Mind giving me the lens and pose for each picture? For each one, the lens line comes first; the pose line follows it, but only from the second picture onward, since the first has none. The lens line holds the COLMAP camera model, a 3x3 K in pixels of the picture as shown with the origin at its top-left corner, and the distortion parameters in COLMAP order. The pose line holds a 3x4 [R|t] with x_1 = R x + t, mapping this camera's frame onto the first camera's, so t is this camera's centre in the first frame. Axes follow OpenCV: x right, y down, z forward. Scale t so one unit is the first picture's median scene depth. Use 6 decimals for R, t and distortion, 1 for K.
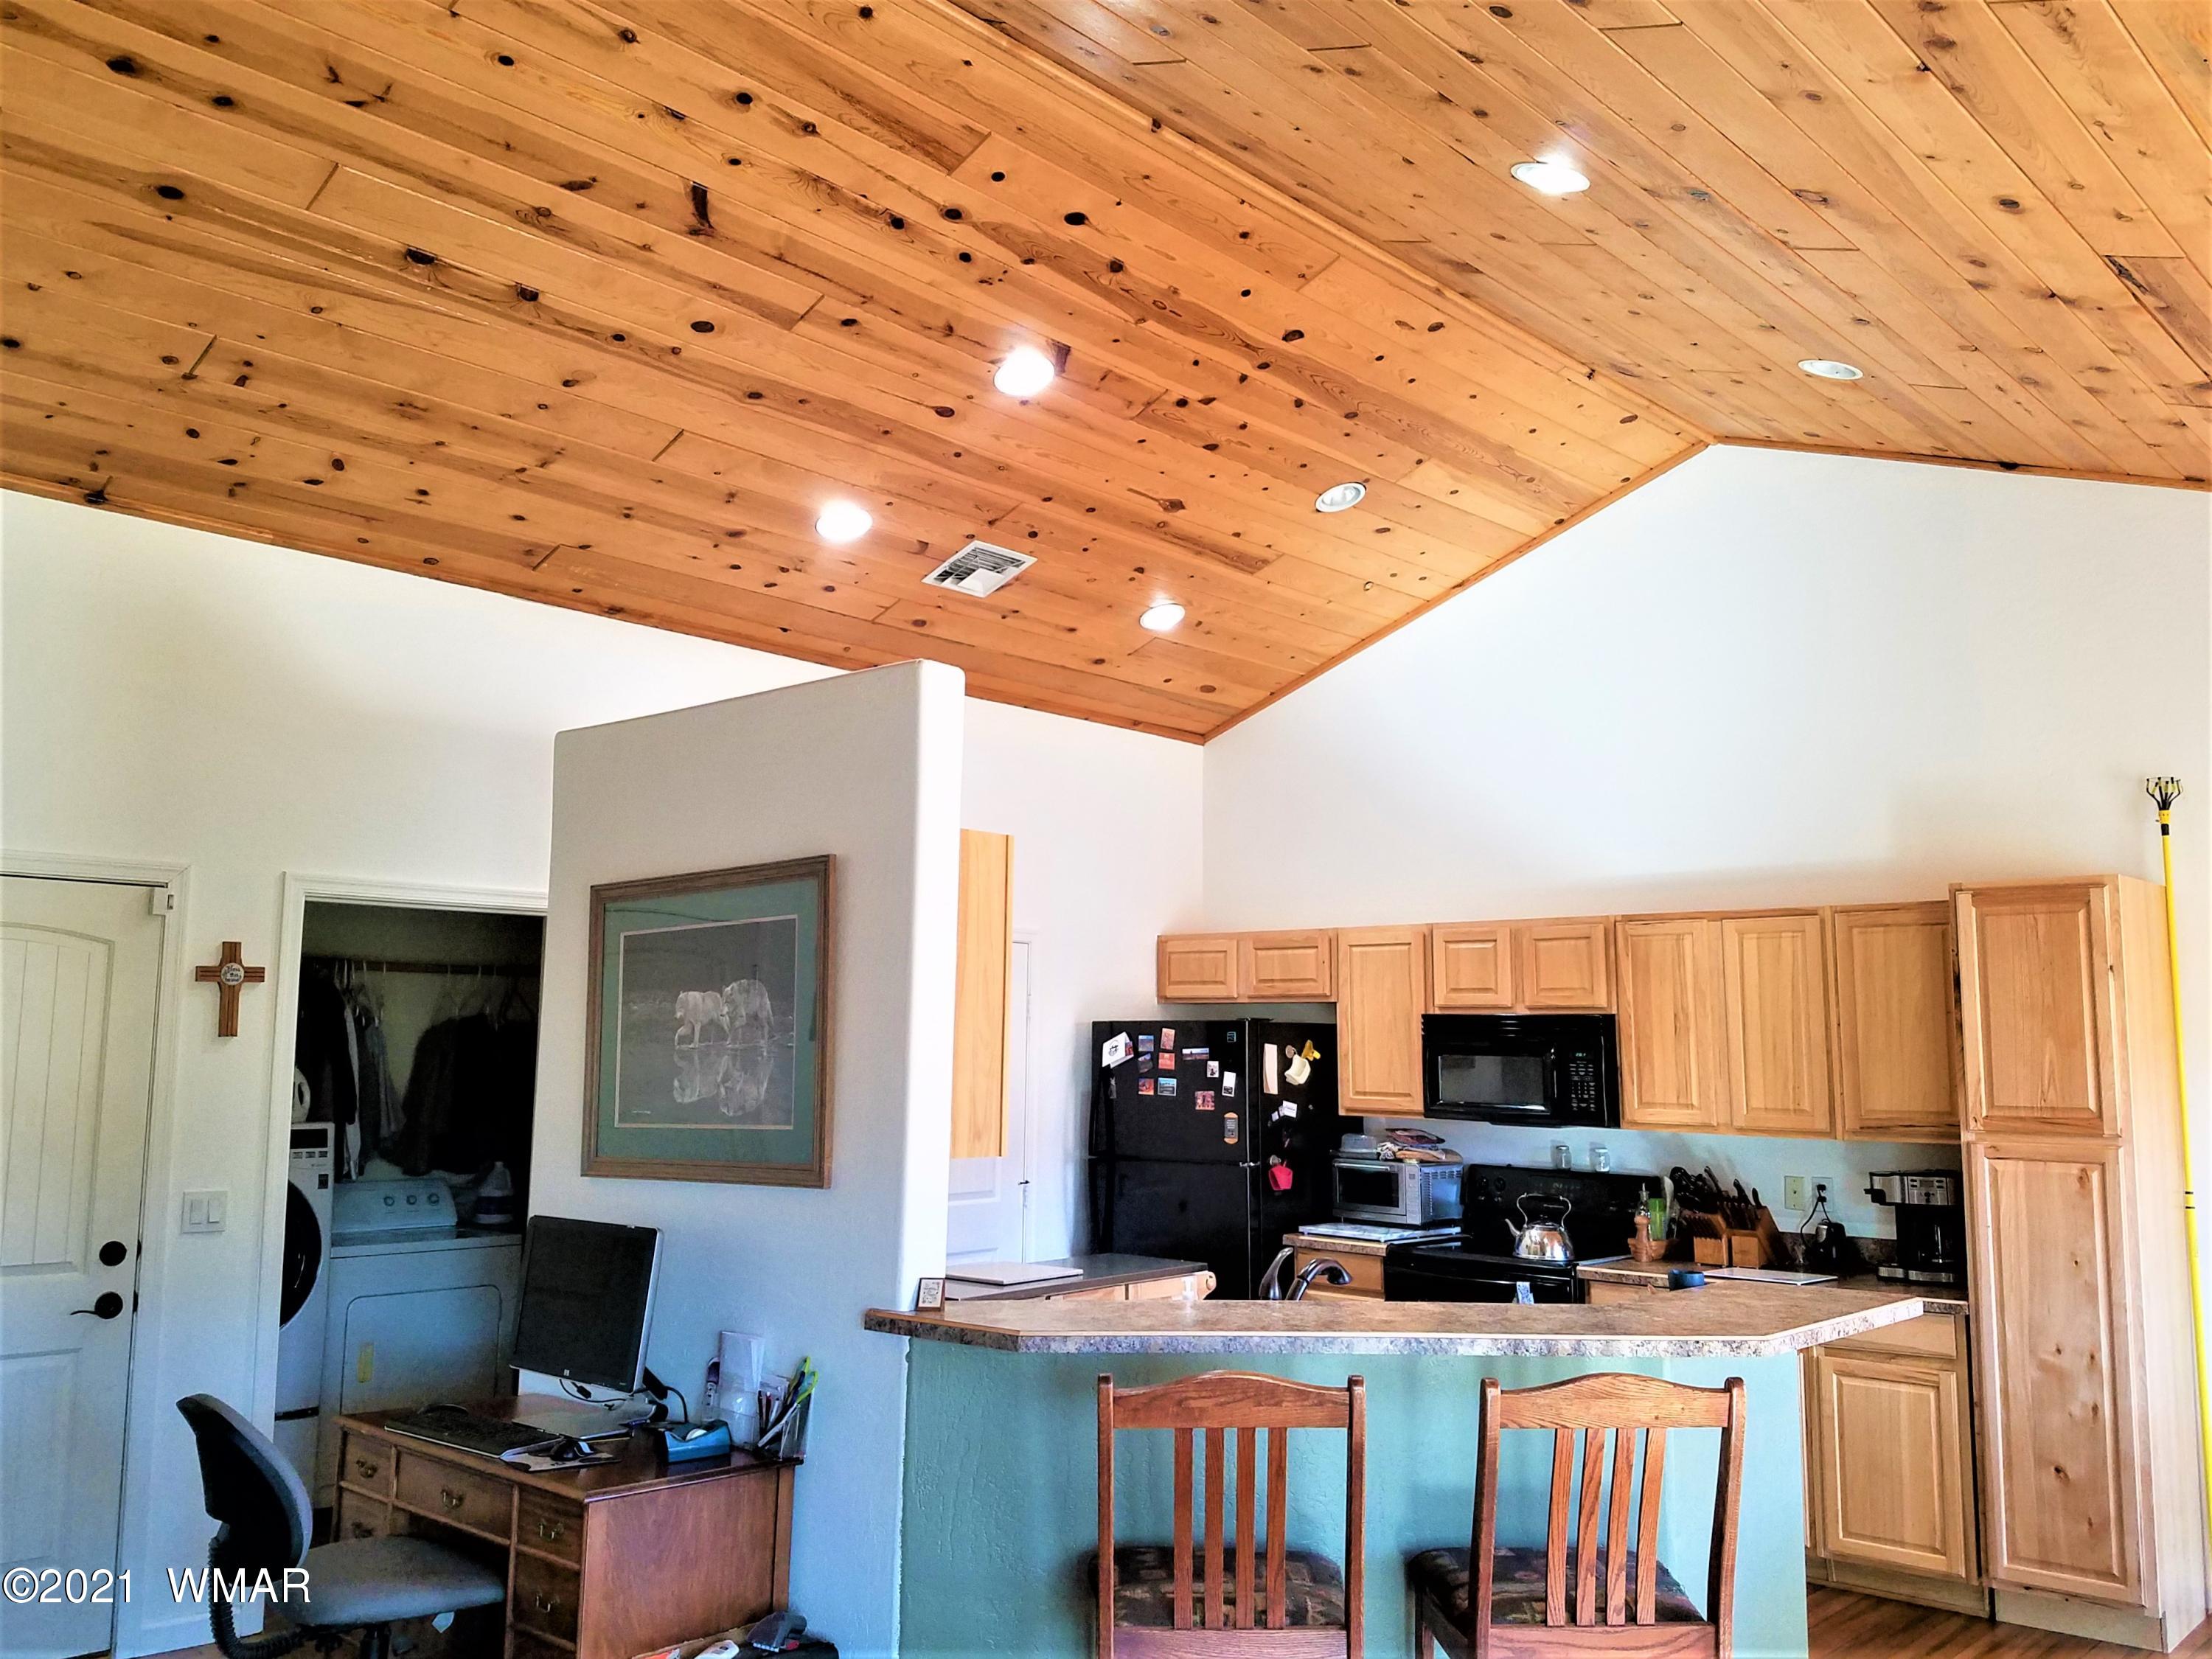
lens RADIAL K [[1807.9, 0, 1108.8], [0, 1807.9, 841.0], [0, 0, 1]] dist [0.292649, -0.610631]
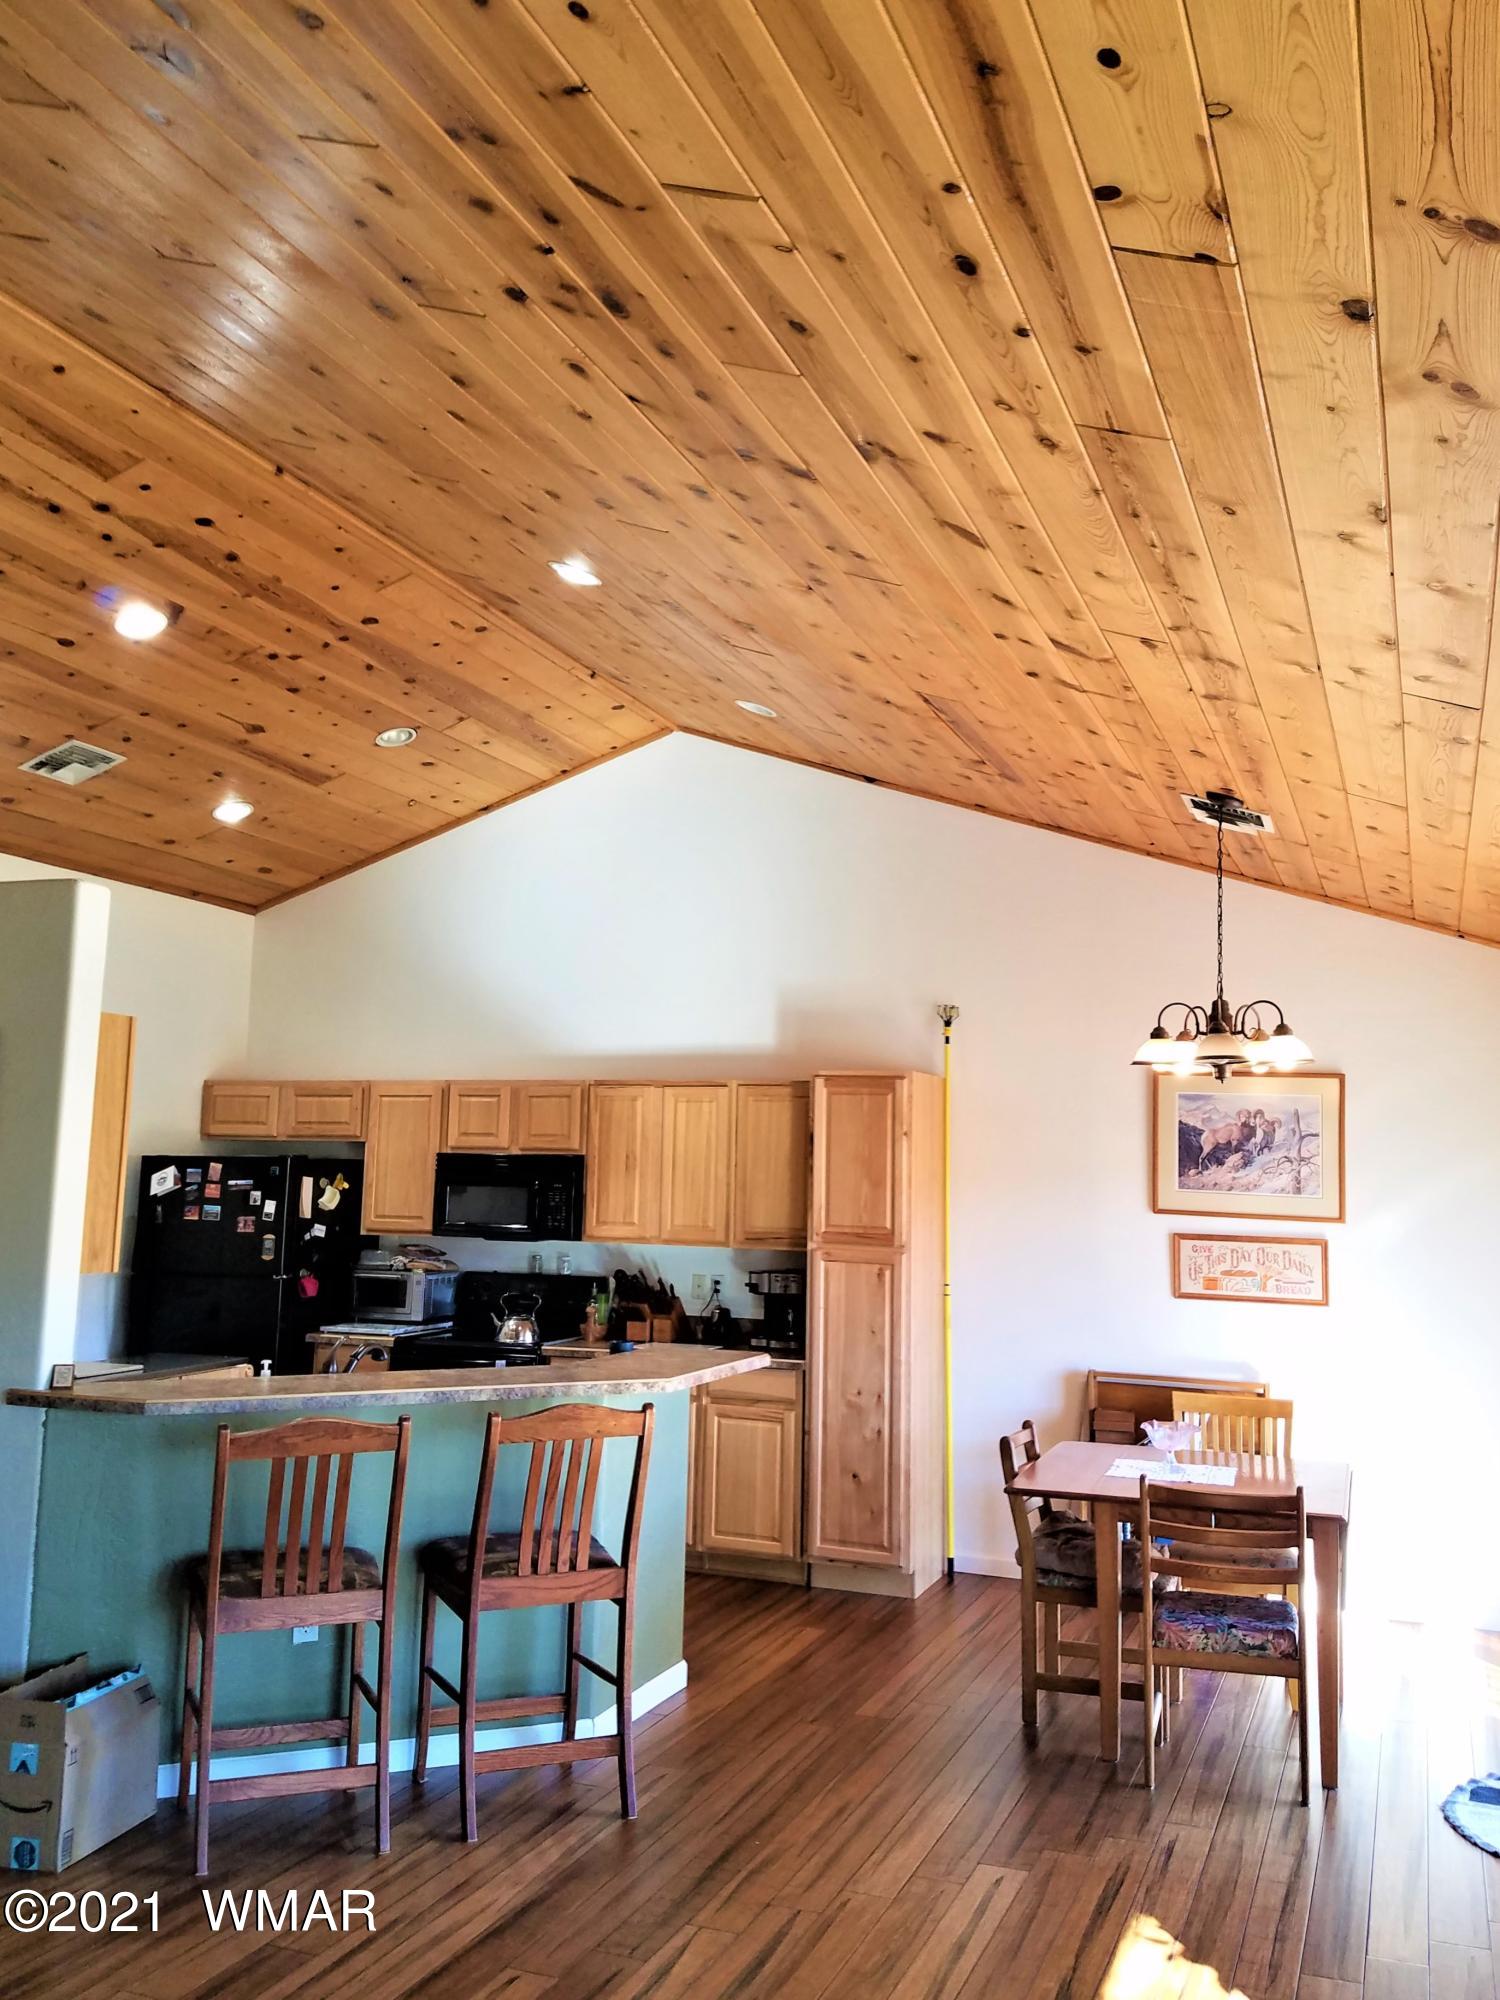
lens RADIAL K [[1706.7, 0, 750.0], [0, 1706.7, 1000.0], [0, 0, 1]] dist [0.280471, -0.529264]
pose [[0.931791, 0.054161, 0.358932, -0.065144], [-0.060056, 0.998181, 0.005286, -0.032210], [-0.357993, -0.026482, 0.933349, -0.195230]]
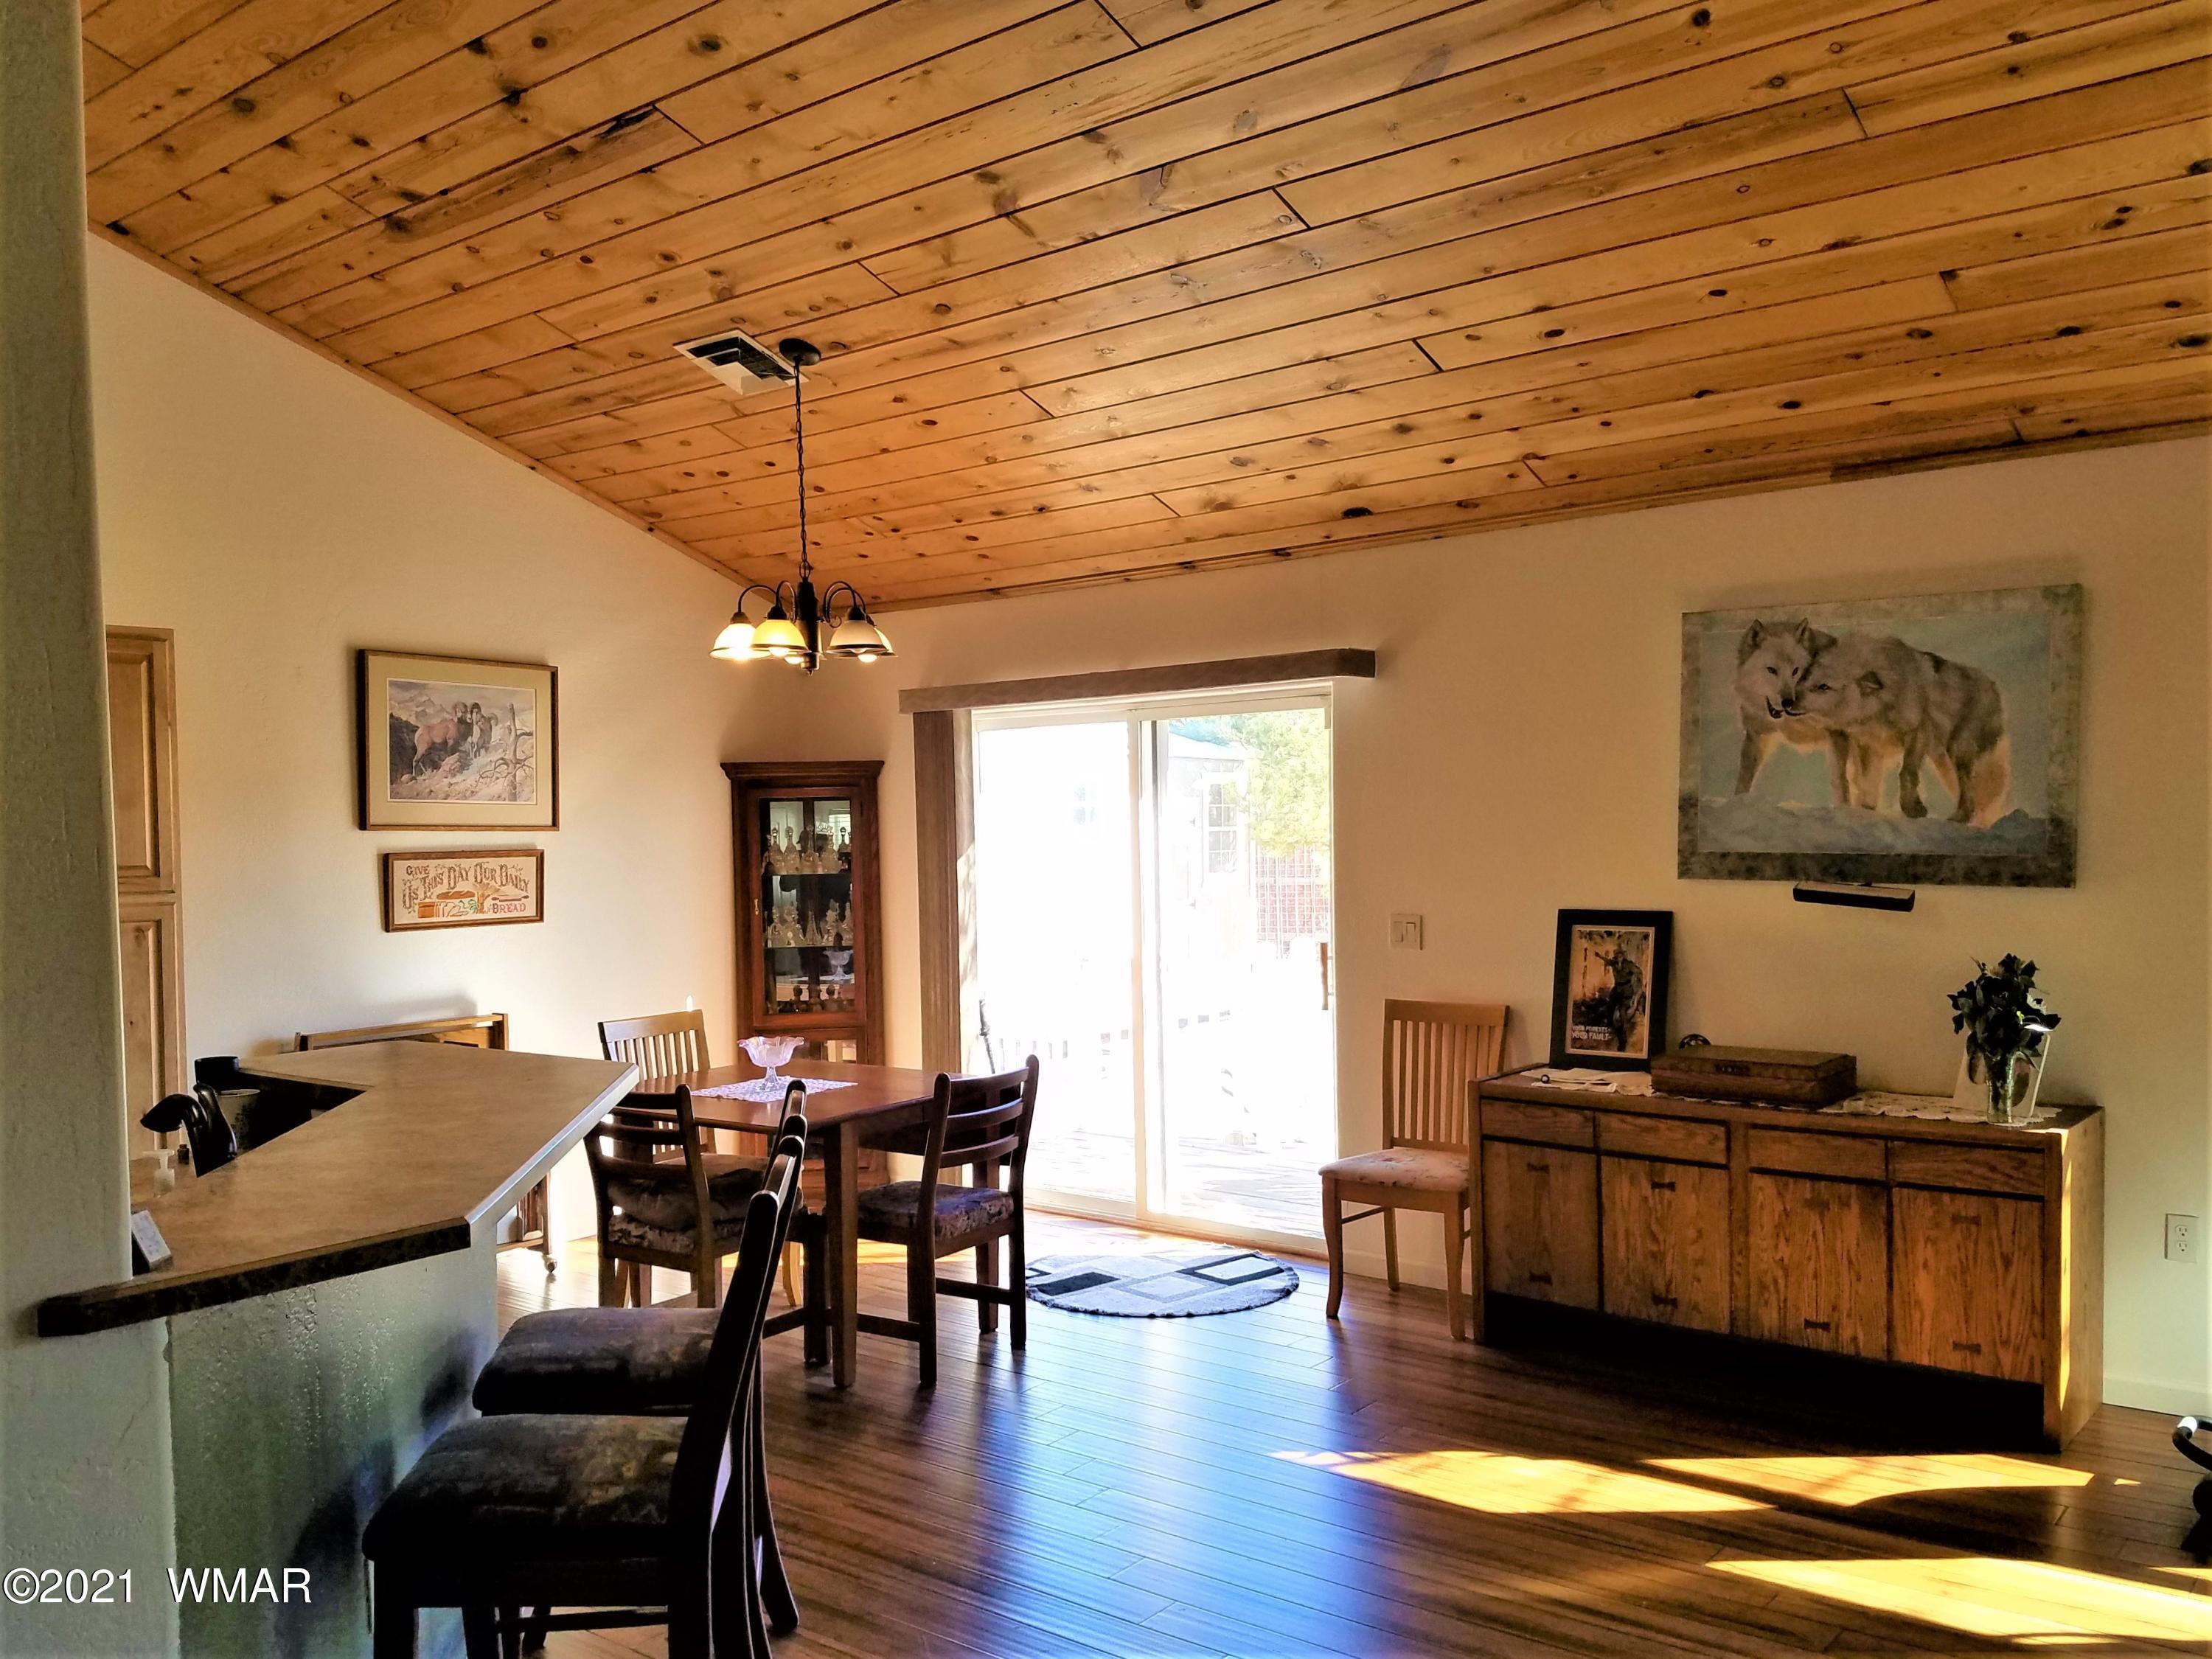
lens RADIAL K [[1811.6, 0, 1089.3], [0, 1811.6, 890.6], [0, 0, 1]] dist [0.265816, -0.439088]
pose [[-0.057684, -0.040993, 0.997493, -0.405984], [-0.096338, 0.994722, 0.035308, 0.062040], [-0.993676, -0.094060, -0.061328, 0.478366]]
